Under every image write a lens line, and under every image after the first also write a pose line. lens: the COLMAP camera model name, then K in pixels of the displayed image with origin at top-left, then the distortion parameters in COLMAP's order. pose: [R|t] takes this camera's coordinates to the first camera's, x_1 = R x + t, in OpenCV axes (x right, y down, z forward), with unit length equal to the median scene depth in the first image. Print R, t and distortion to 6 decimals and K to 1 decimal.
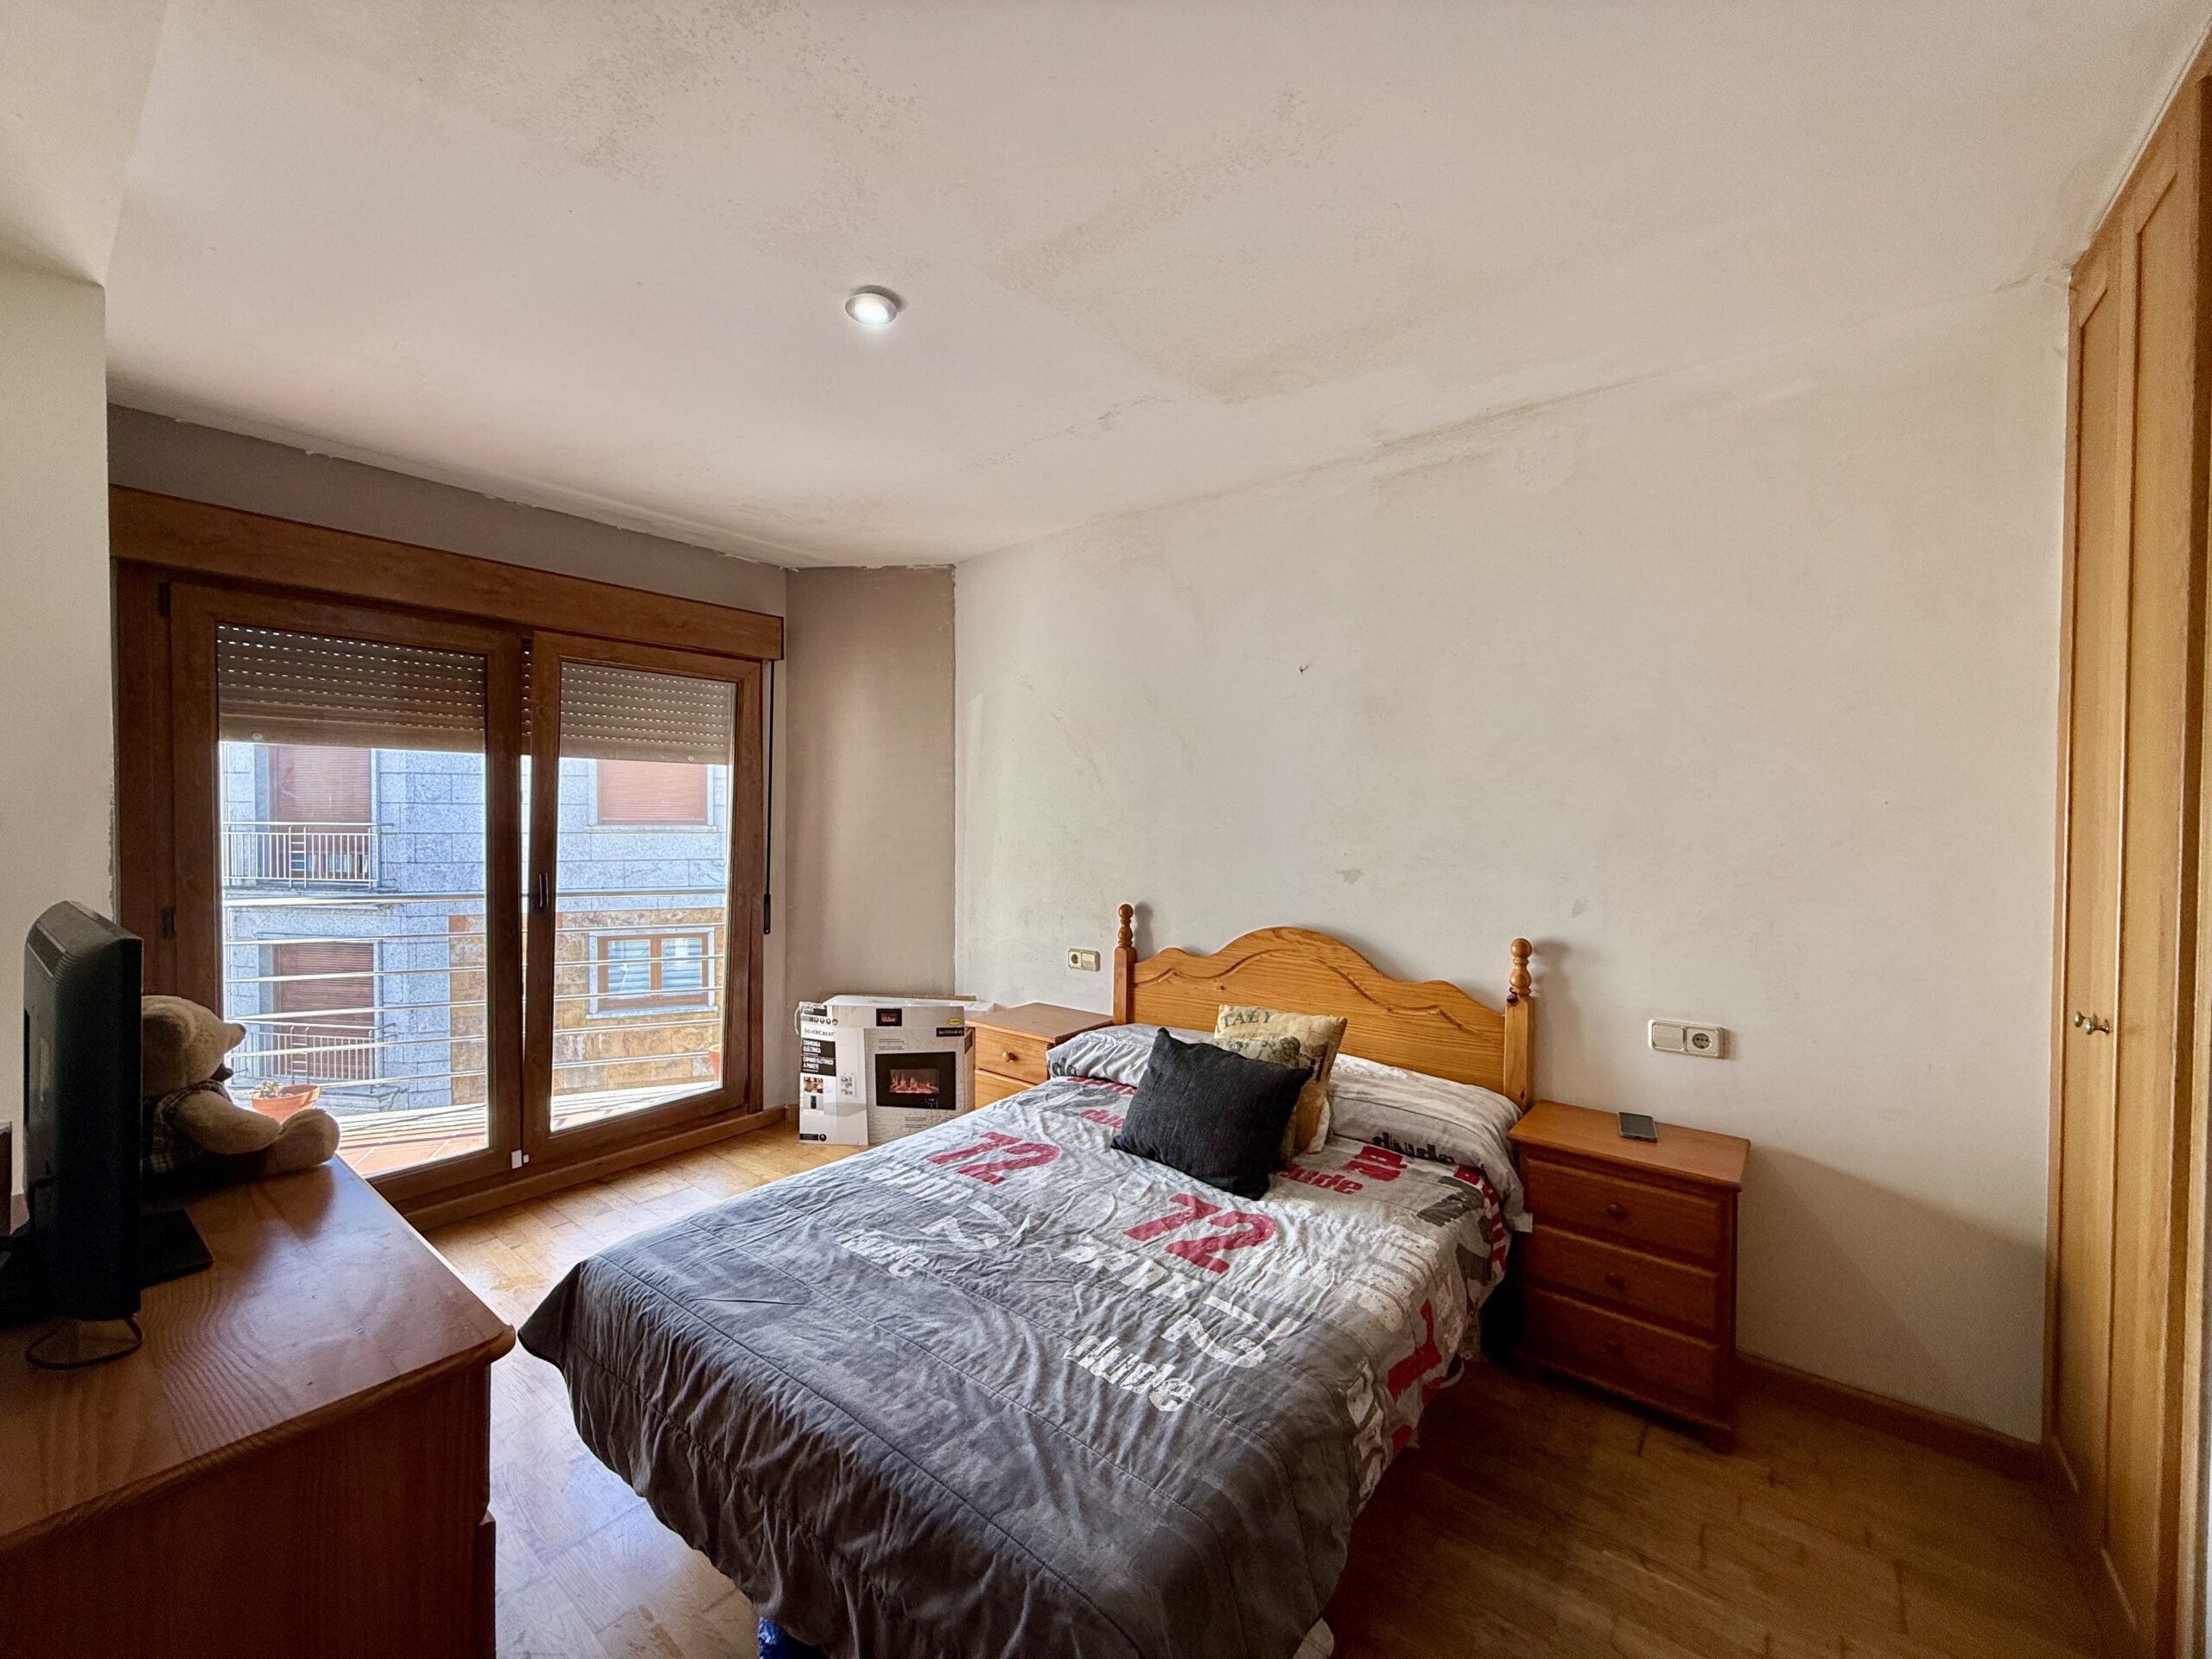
lens RADIAL K [[883.0, 0, 1106.8], [0, 883.0, 835.9], [0, 0, 1]] dist [0.001131, -0.000252]
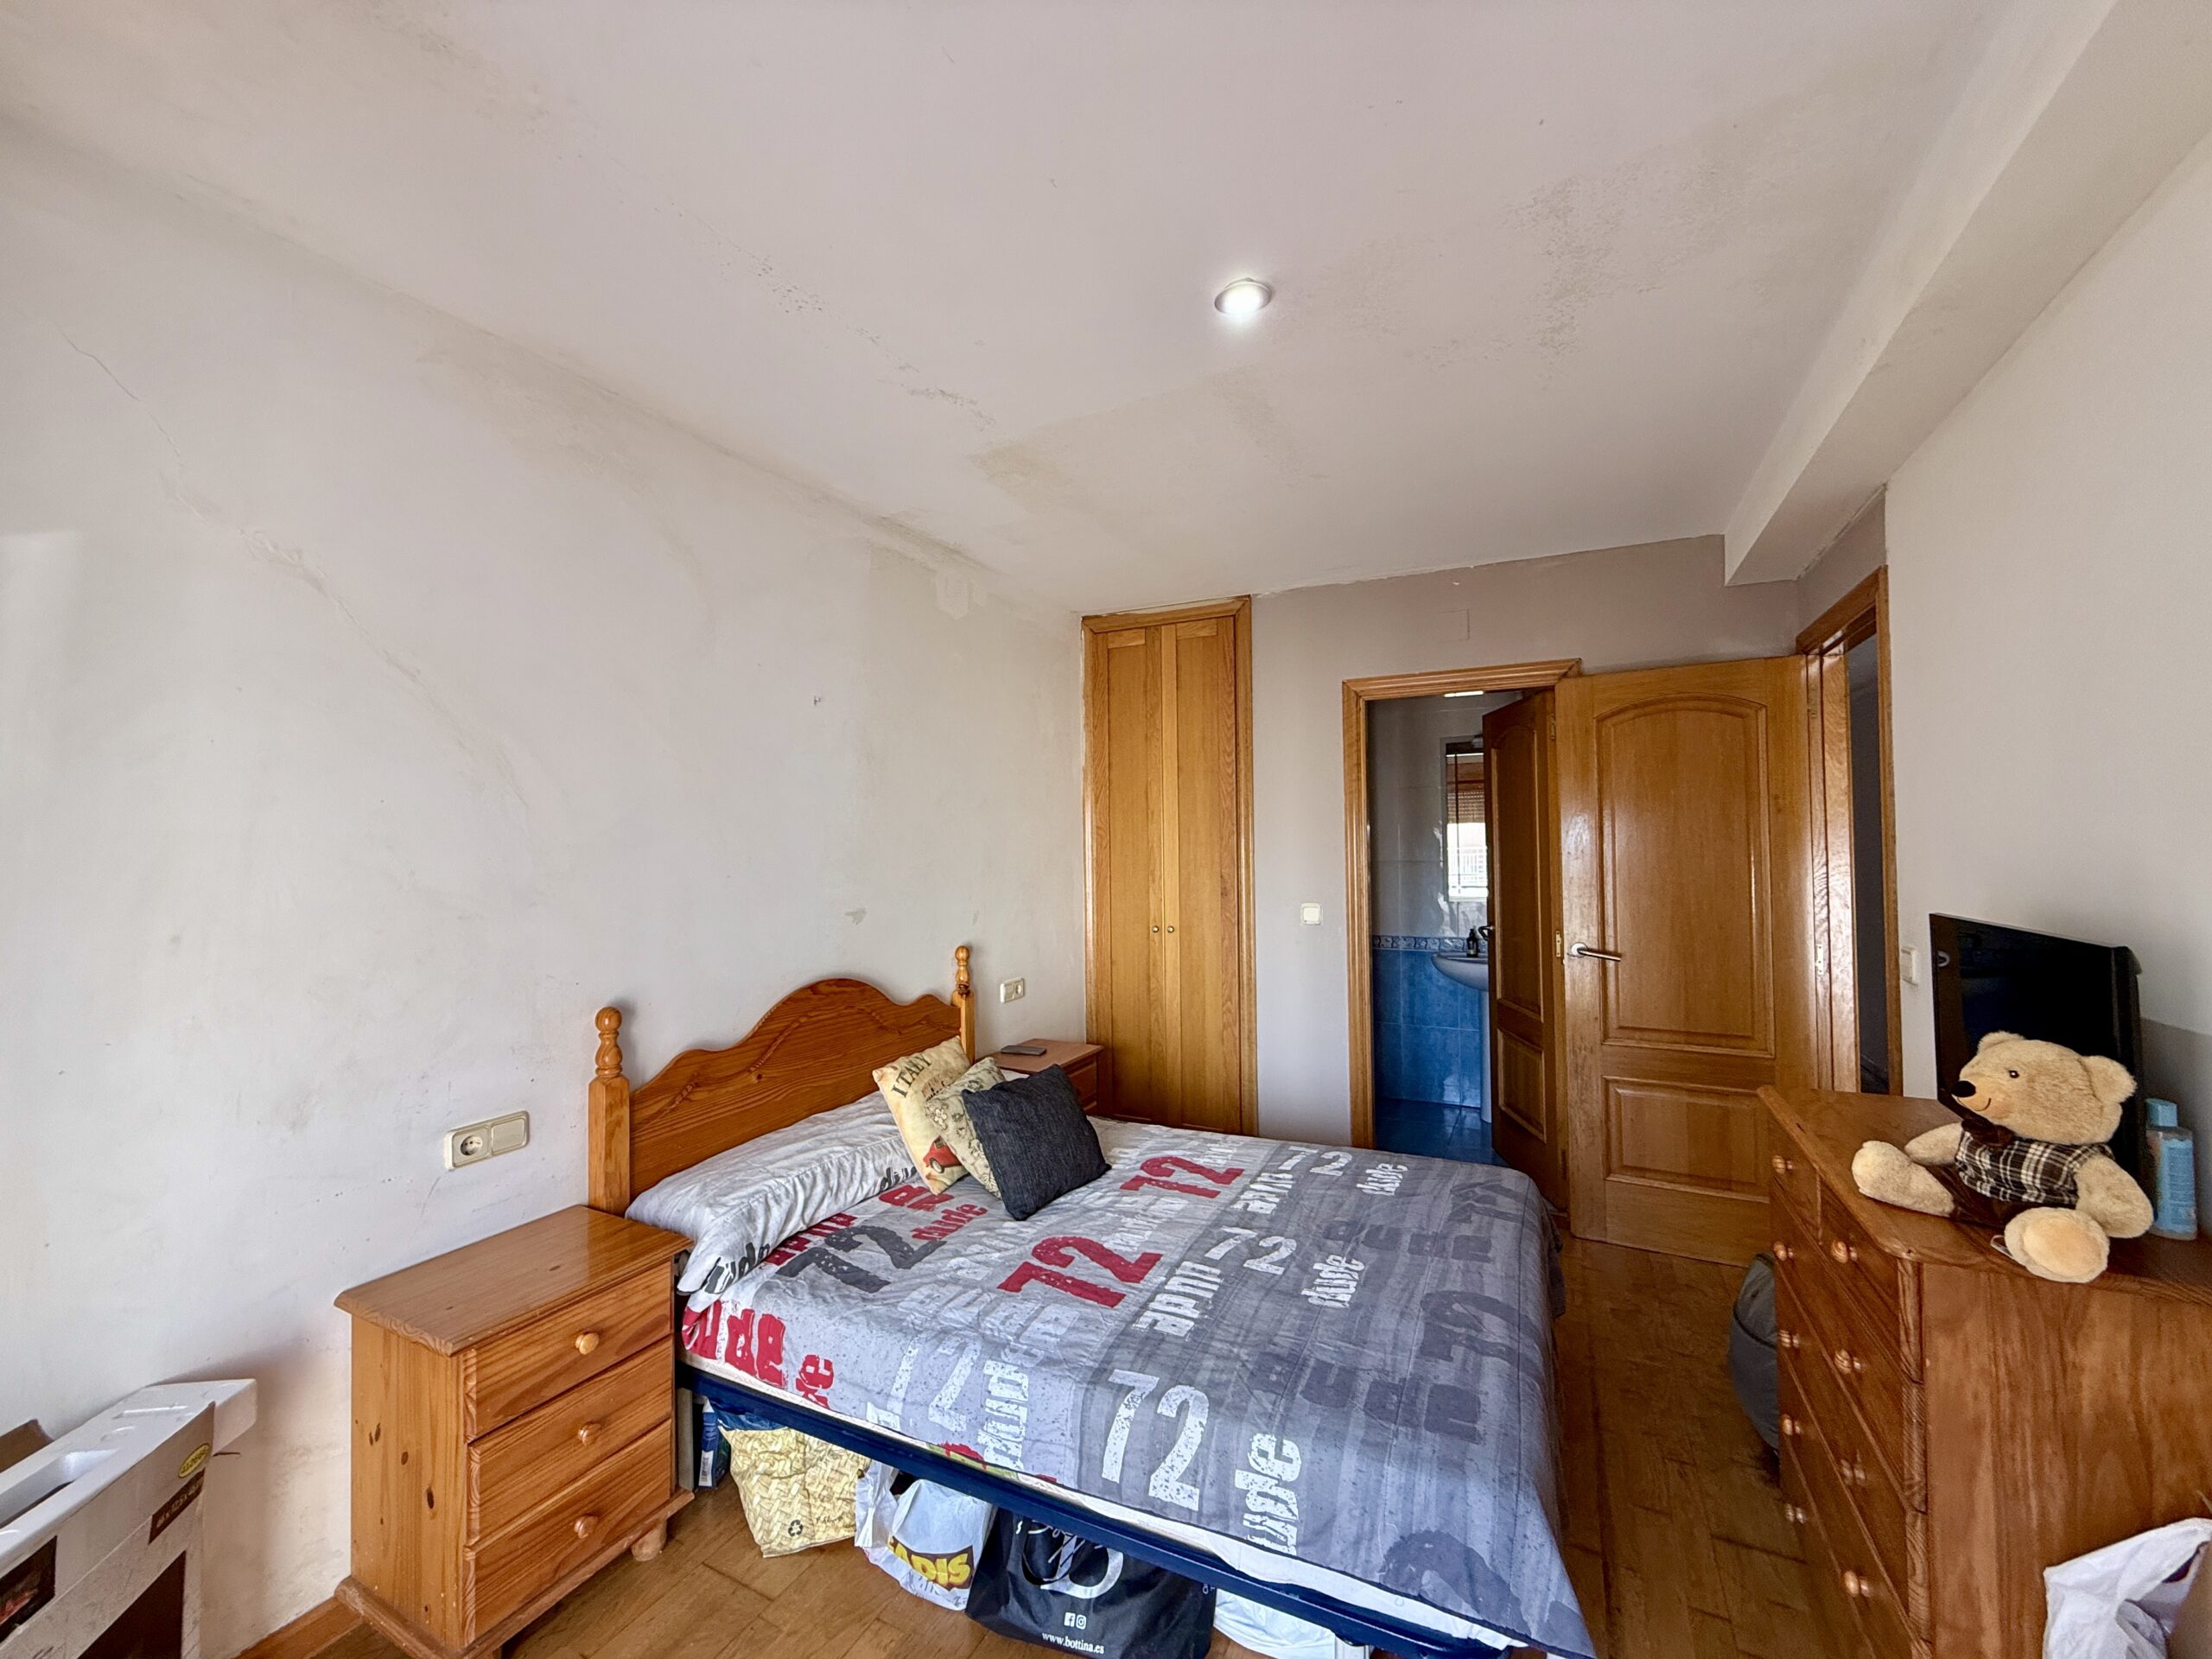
lens RADIAL K [[883.0, 0, 1092.4], [0, 883.0, 829.5], [0, 0, 1]] dist [0.001131, -0.000252]
pose [[-0.180715, 0.014391, 0.983430, -0.888162], [0.037894, 0.999252, -0.007659, -0.041532], [-0.982805, 0.035882, -0.181125, 1.052219]]
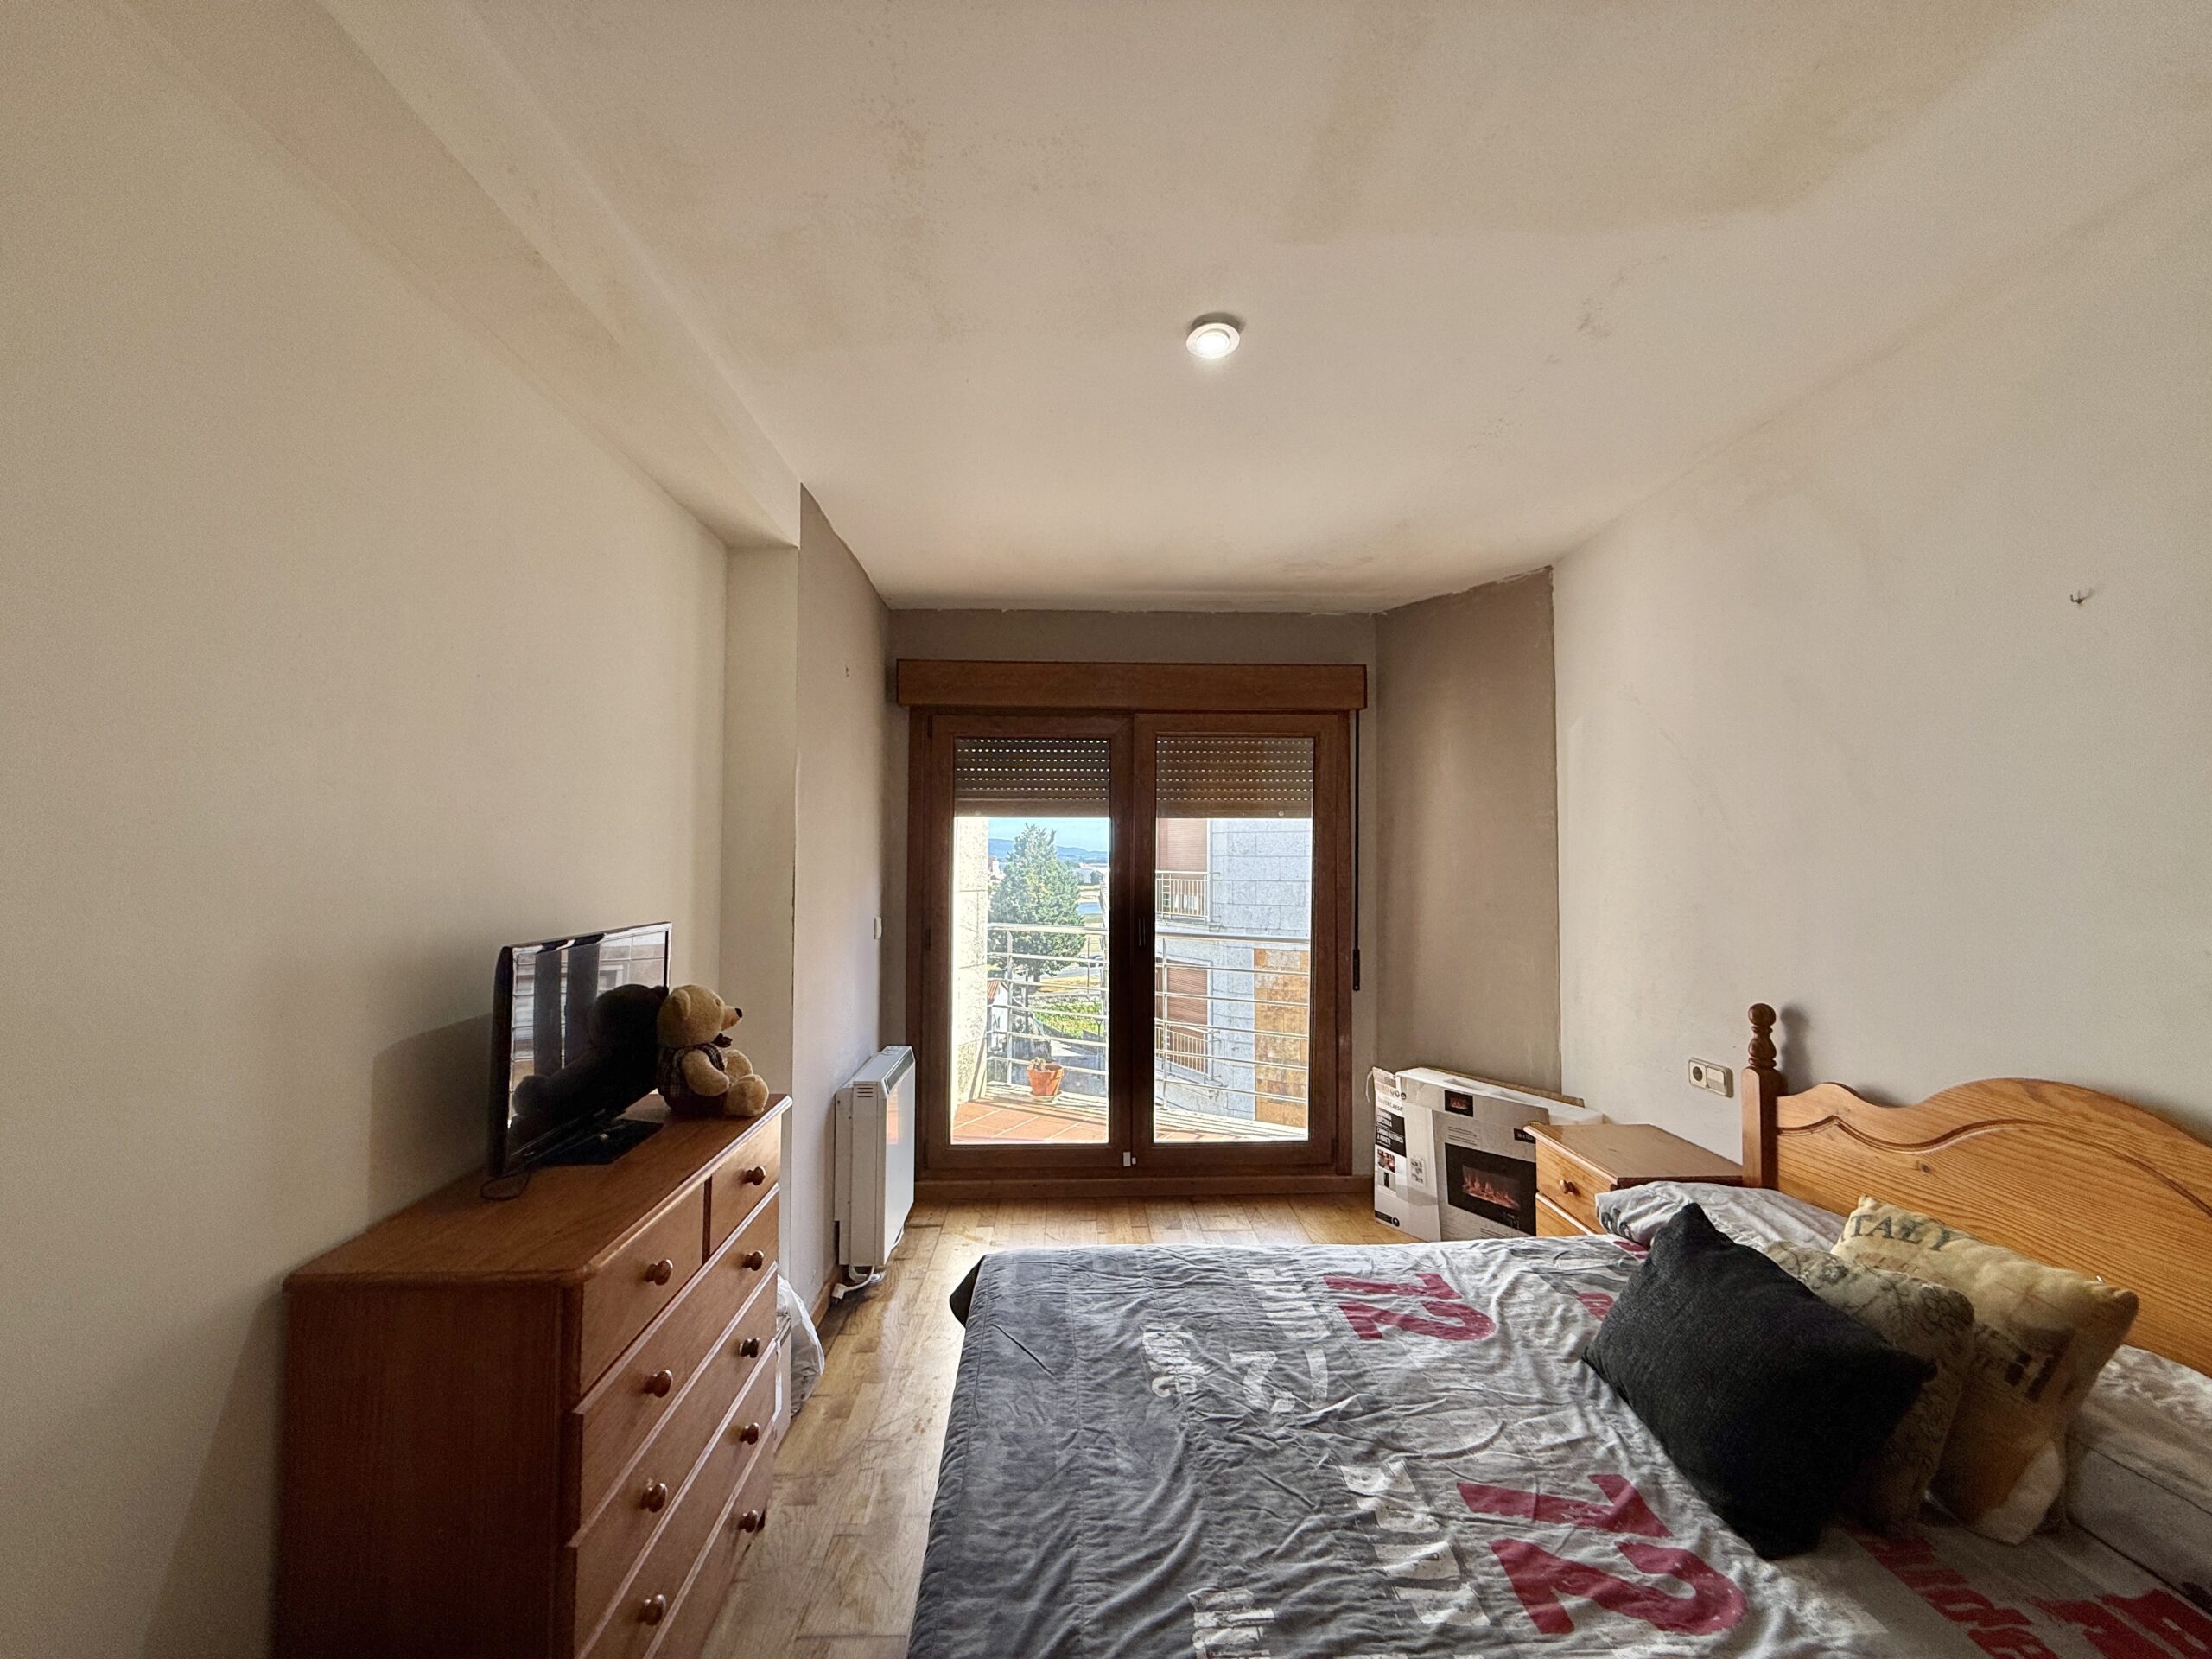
lens RADIAL K [[883.0, 0, 1100.4], [0, 883.0, 834.8], [0, 0, 1]] dist [0.001131, -0.000252]
pose [[0.642981, -0.026253, -0.765432, 0.291673], [-0.018076, 0.998614, -0.049435, -0.010595], [0.765669, 0.045621, 0.641615, 0.251339]]
